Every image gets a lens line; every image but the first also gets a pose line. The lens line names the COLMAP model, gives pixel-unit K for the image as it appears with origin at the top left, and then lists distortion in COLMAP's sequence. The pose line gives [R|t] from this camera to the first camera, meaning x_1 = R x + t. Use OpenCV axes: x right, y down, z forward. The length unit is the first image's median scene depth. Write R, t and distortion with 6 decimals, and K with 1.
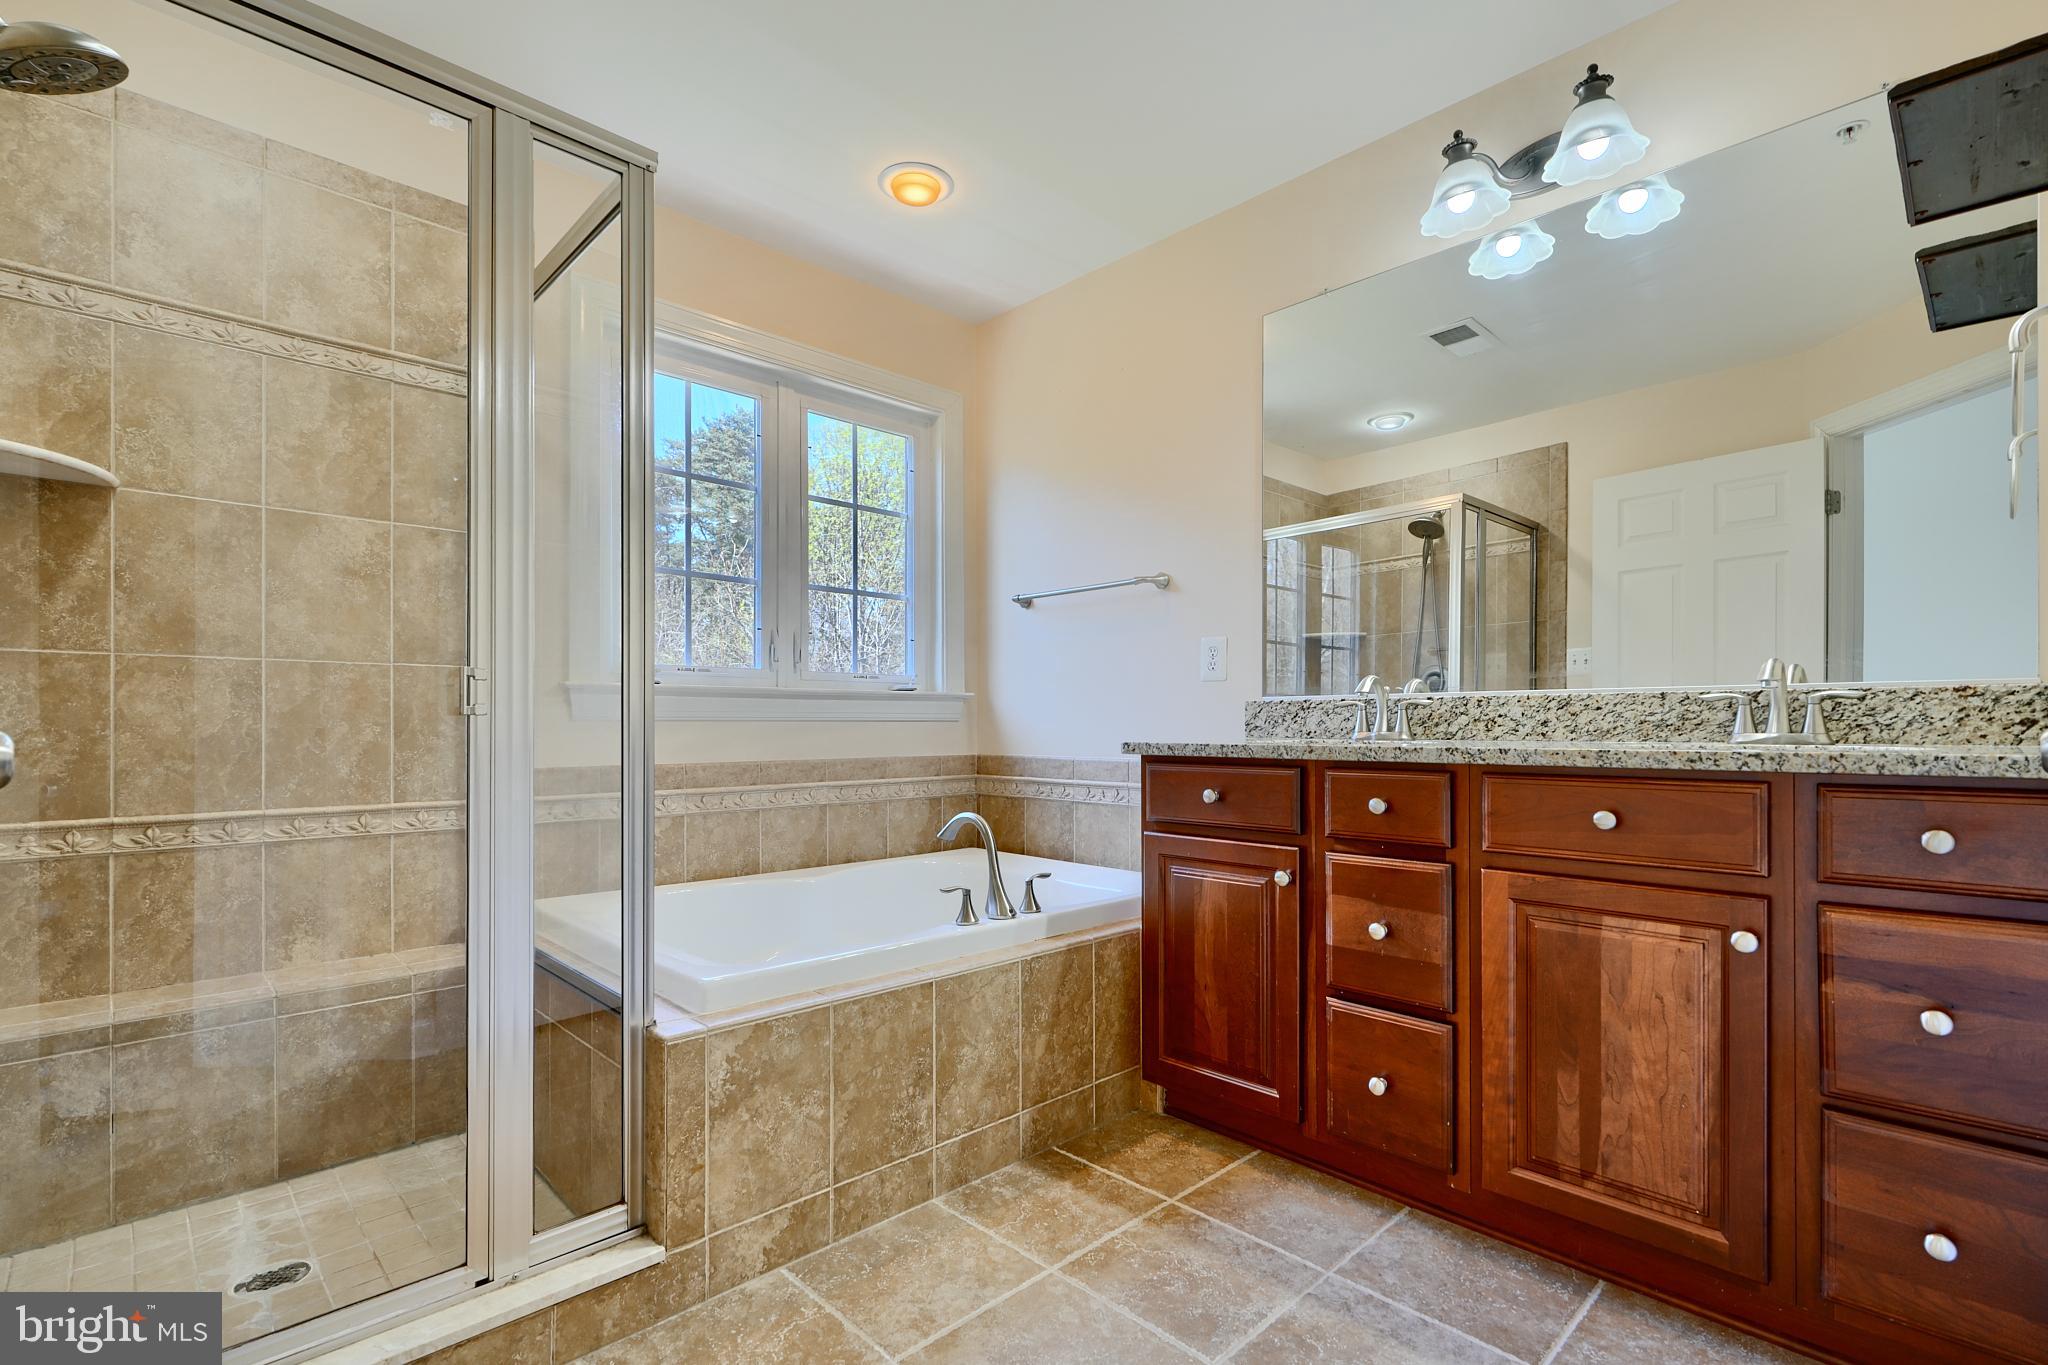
lens RADIAL K [[929.7, 0, 1024.9], [0, 929.7, 704.7], [0, 0, 1]] dist [-0.000642, 0.000079]
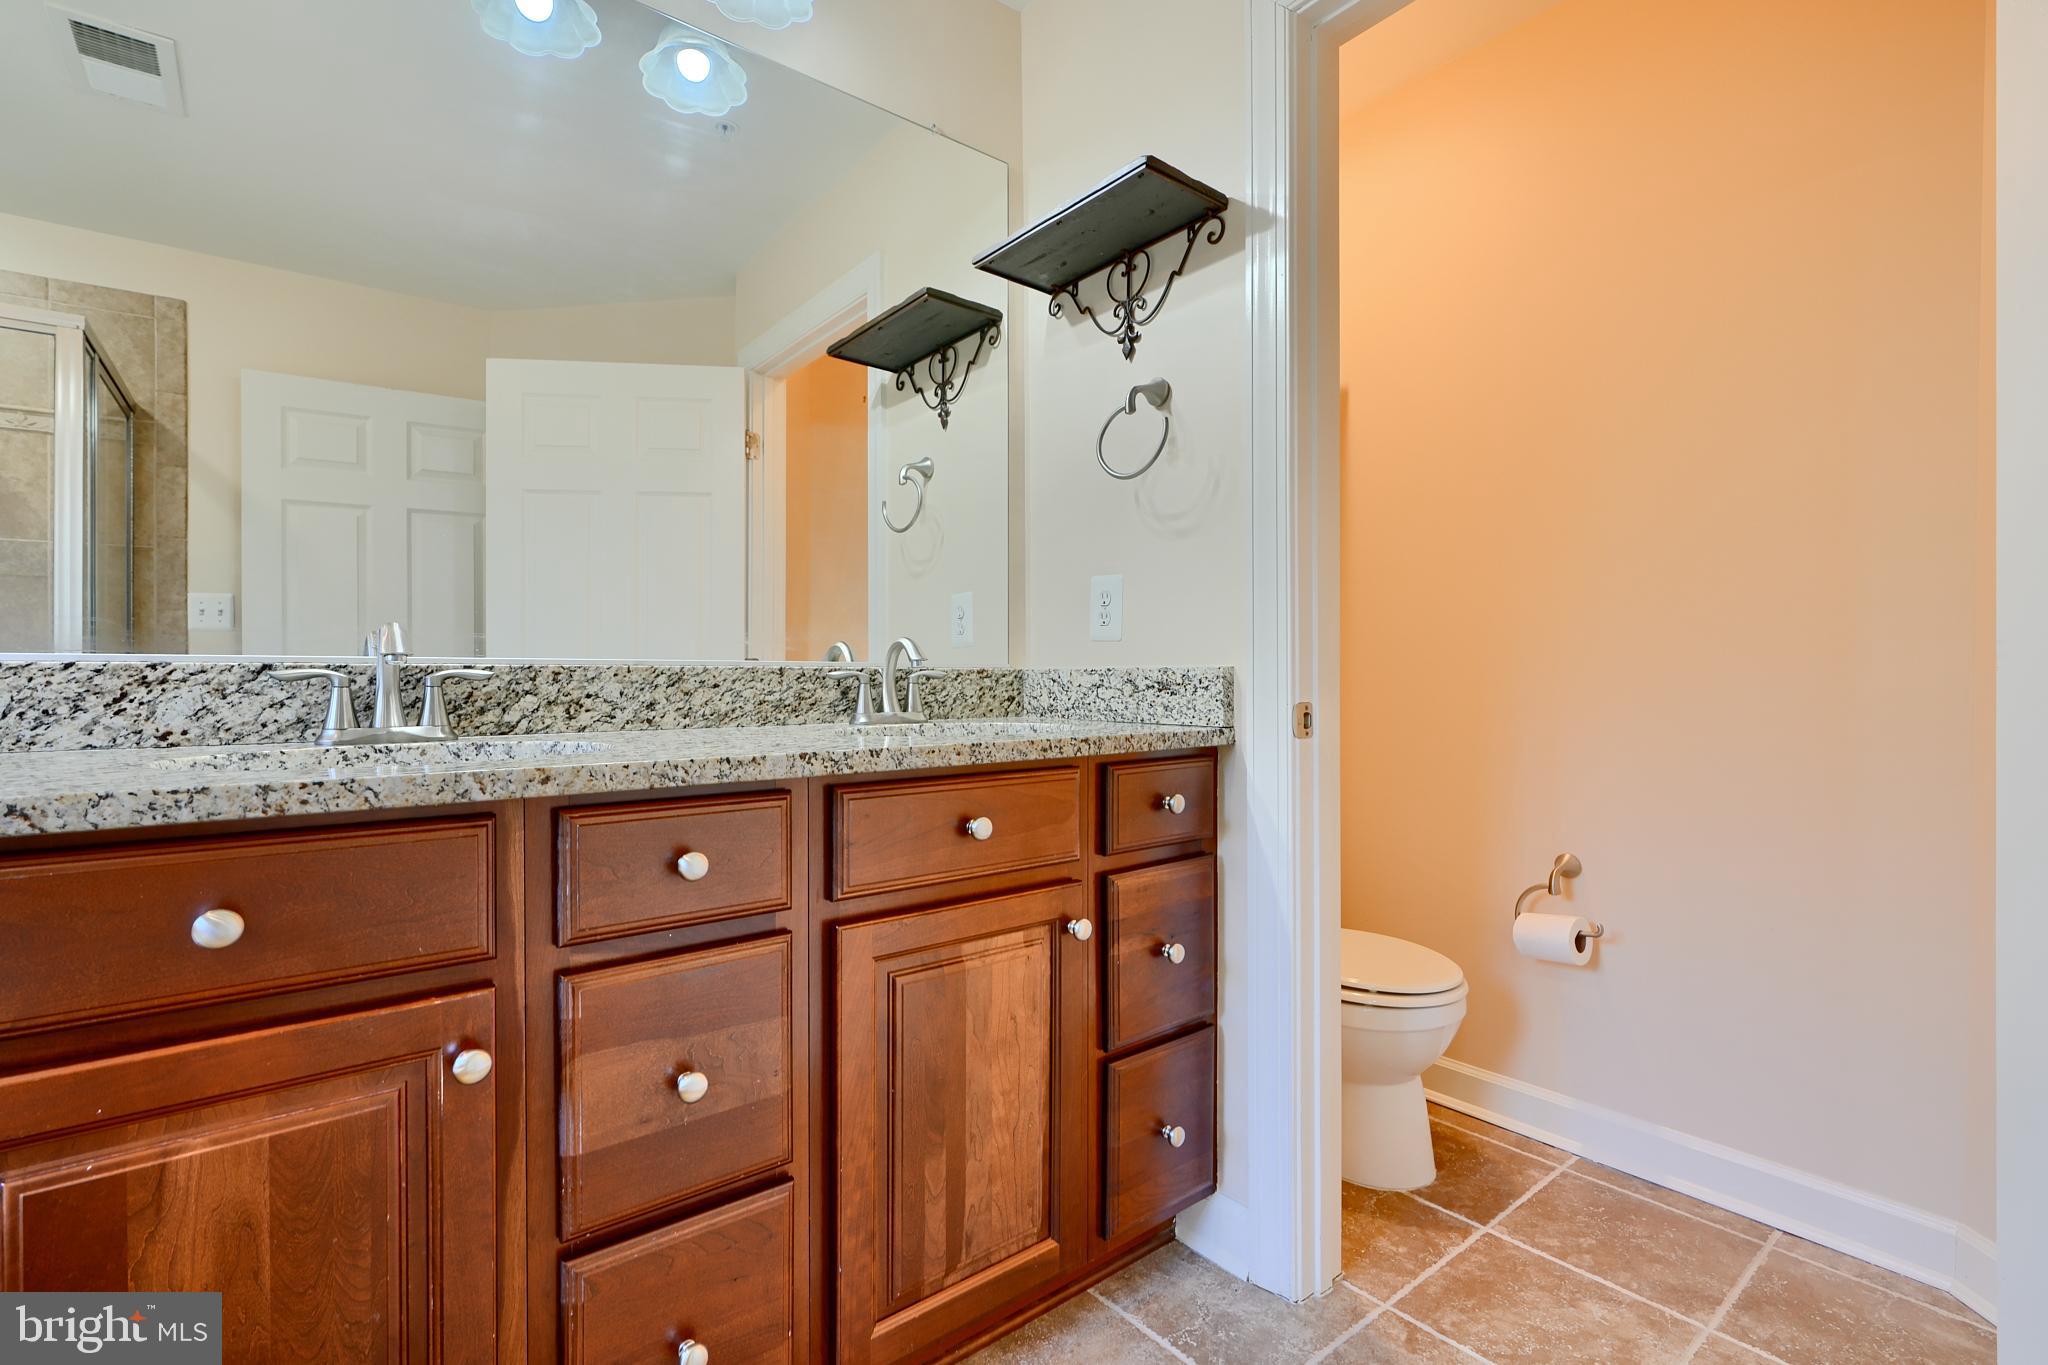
lens RADIAL K [[911.7, 0, 1024.0], [0, 911.7, 682.5], [0, 0, 1]] dist [-0.002418, 0.008101]
pose [[0.096915, -0.002610, 0.995289, -0.163527], [-0.018567, 0.999818, 0.004430, -0.008887], [-0.995119, -0.018909, 0.096849, 0.806727]]
